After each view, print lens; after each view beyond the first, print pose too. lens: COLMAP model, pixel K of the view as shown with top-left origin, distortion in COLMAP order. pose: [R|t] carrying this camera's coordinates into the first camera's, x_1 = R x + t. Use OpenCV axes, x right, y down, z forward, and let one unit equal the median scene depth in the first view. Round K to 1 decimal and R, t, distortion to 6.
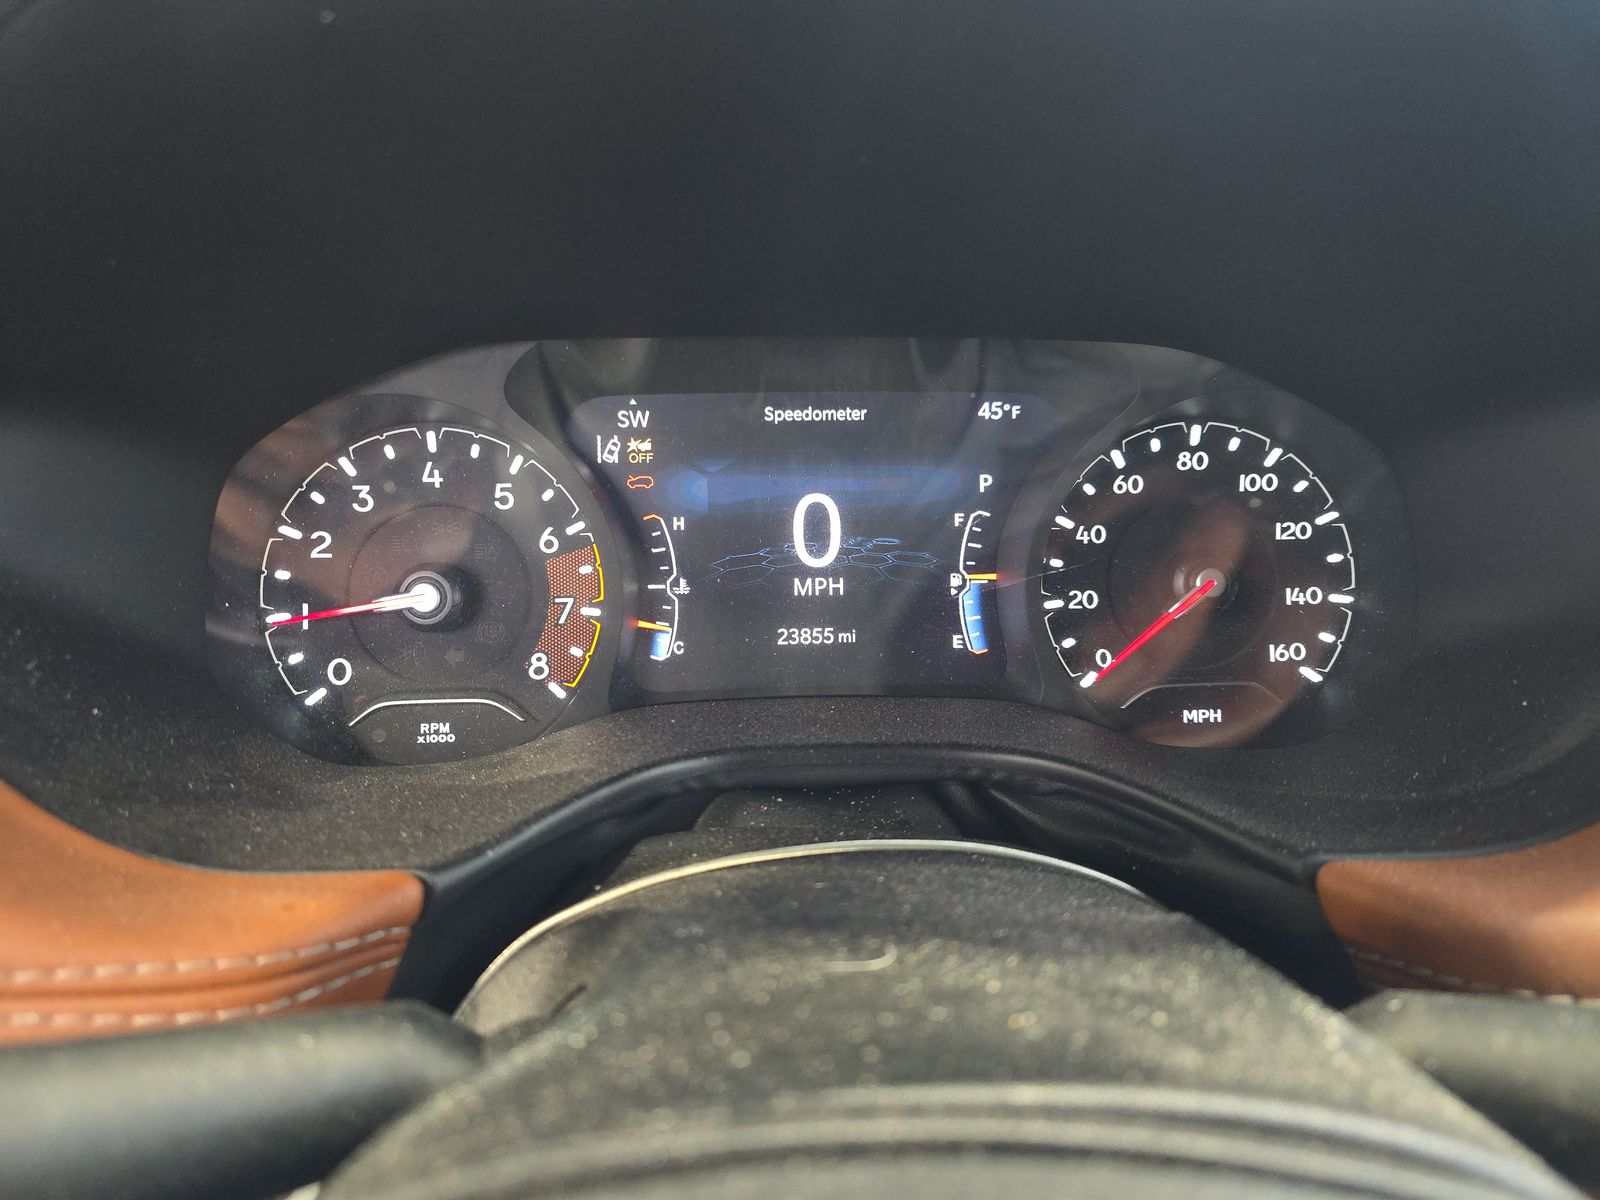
lens RADIAL K [[1069.1, 0, 800.5], [0, 1069.1, 604.5], [0, 0, 1]] dist [0.012697, 0.001042]
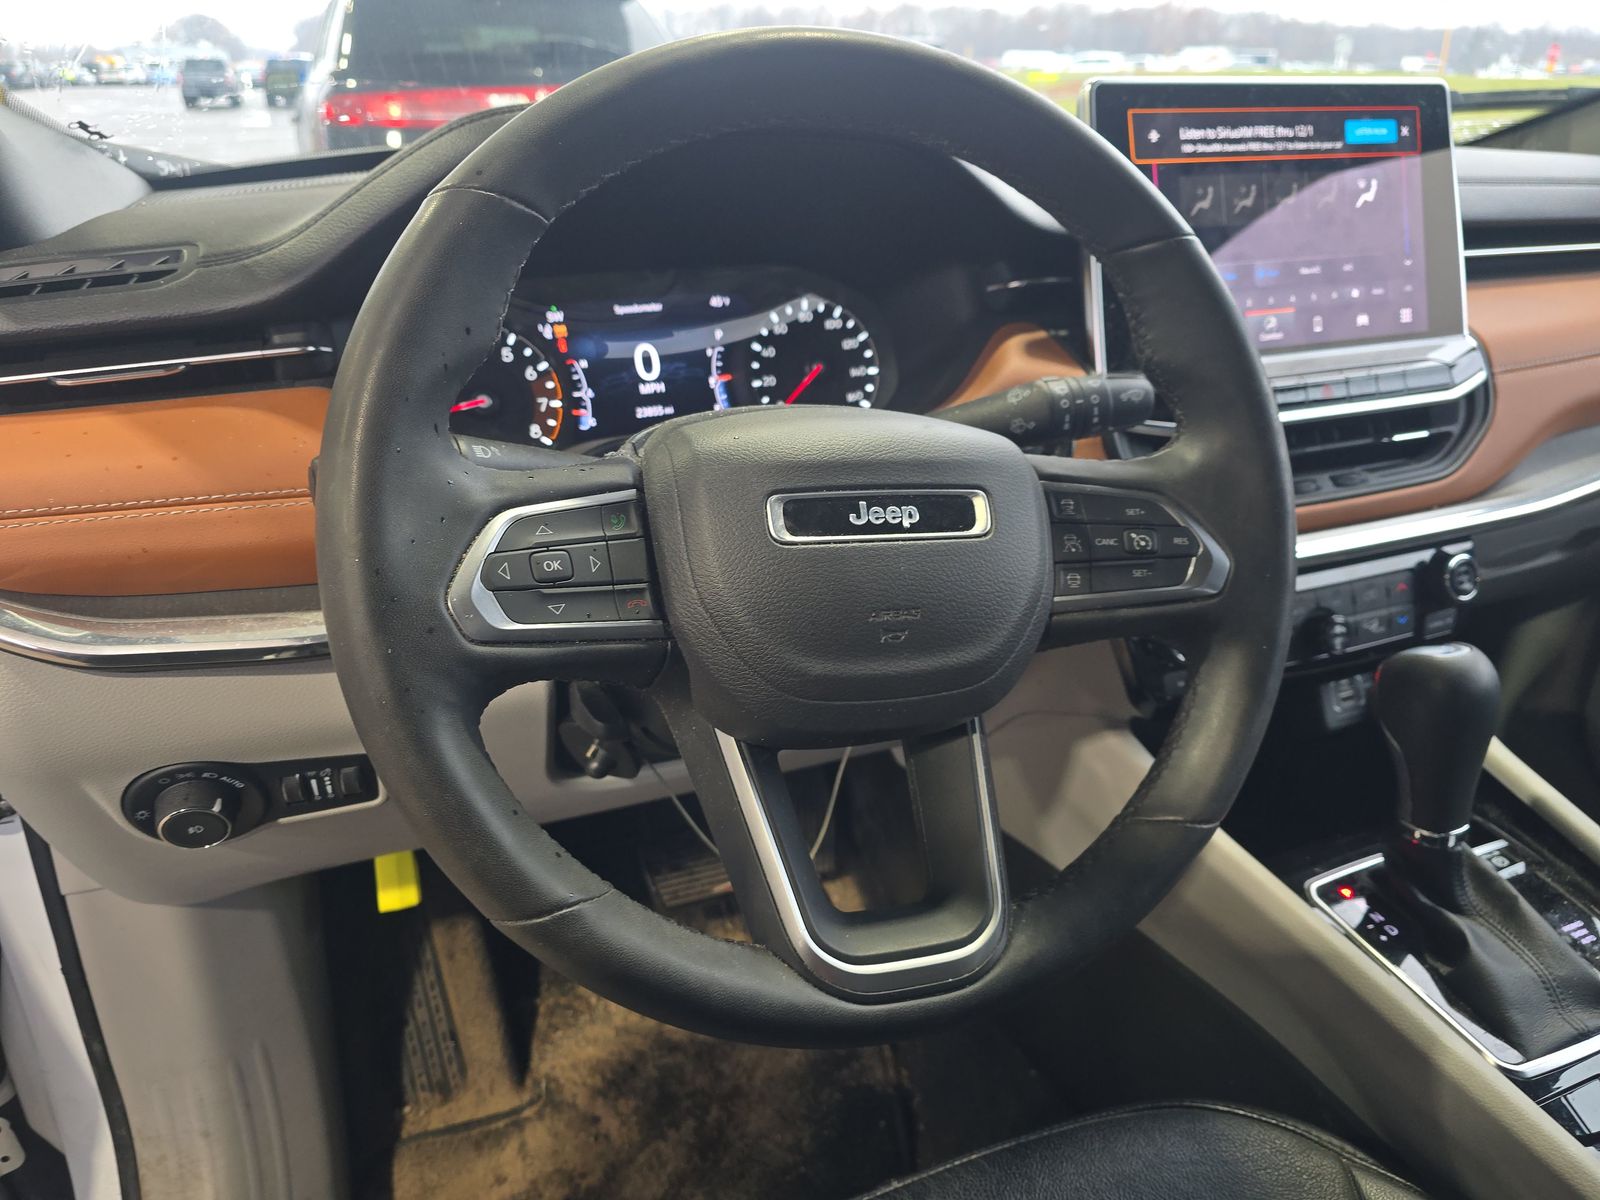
lens RADIAL K [[1069.1, 0, 802.8], [0, 1069.1, 602.7], [0, 0, 1]] dist [0.012697, 0.001042]
pose [[0.948217, -0.146789, 0.281671, -0.375762], [0.136352, 0.989053, 0.056415, 0.339492], [-0.286869, -0.015087, 0.957851, -1.202228]]
